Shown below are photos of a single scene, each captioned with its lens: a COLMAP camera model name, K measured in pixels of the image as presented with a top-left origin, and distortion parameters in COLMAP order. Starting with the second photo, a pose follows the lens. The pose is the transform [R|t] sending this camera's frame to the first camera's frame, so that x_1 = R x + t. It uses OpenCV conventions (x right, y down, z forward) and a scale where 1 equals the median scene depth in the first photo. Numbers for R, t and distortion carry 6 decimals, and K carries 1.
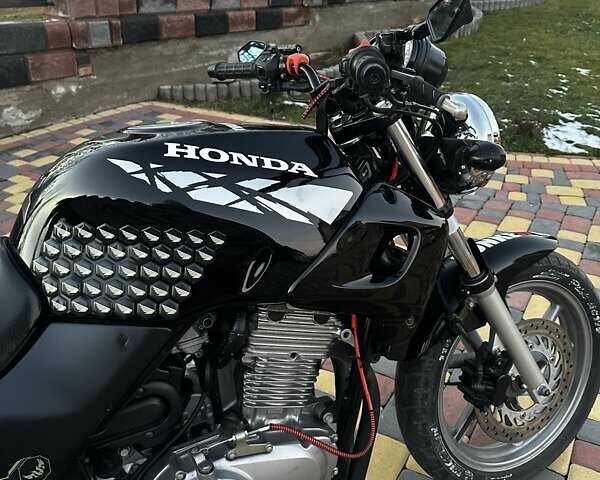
lens RADIAL K [[552.3, 0, 300.0], [0, 552.3, 240.0], [0, 0, 1]] dist [0.107066, -0.257181]
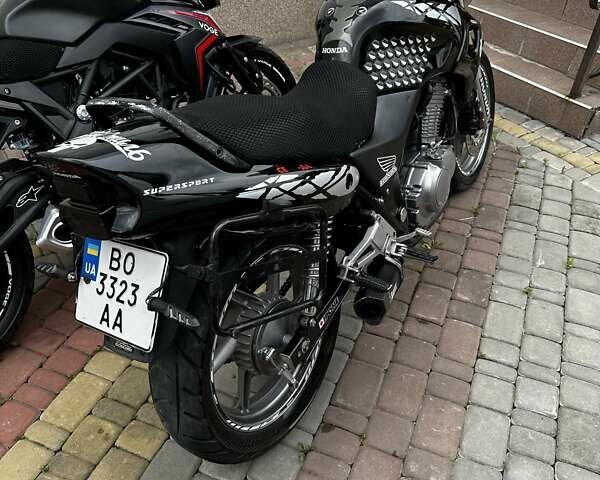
lens RADIAL K [[545.1, 0, 304.5], [0, 545.1, 232.1], [0, 0, 1]] dist [0.115992, -0.223488]
pose [[0.845170, -0.305787, 0.438384, -0.275522], [0.220190, 0.946544, 0.235737, 0.014964], [-0.487035, -0.102710, 0.867322, -0.094764]]
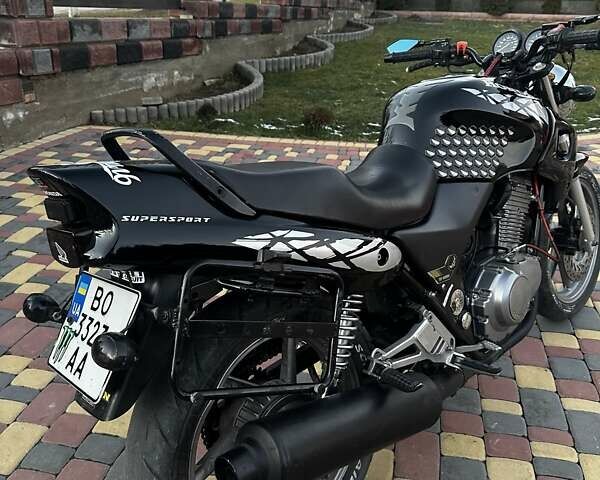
lens RADIAL K [[545.1, 0, 304.5], [0, 545.1, 232.1], [0, 0, 1]] dist [0.115992, -0.223488]
pose [[0.948013, -0.113611, 0.297261, -0.233086], [0.133506, 0.989912, -0.047438, 0.054761], [-0.288872, 0.084658, 0.953617, -0.085544]]
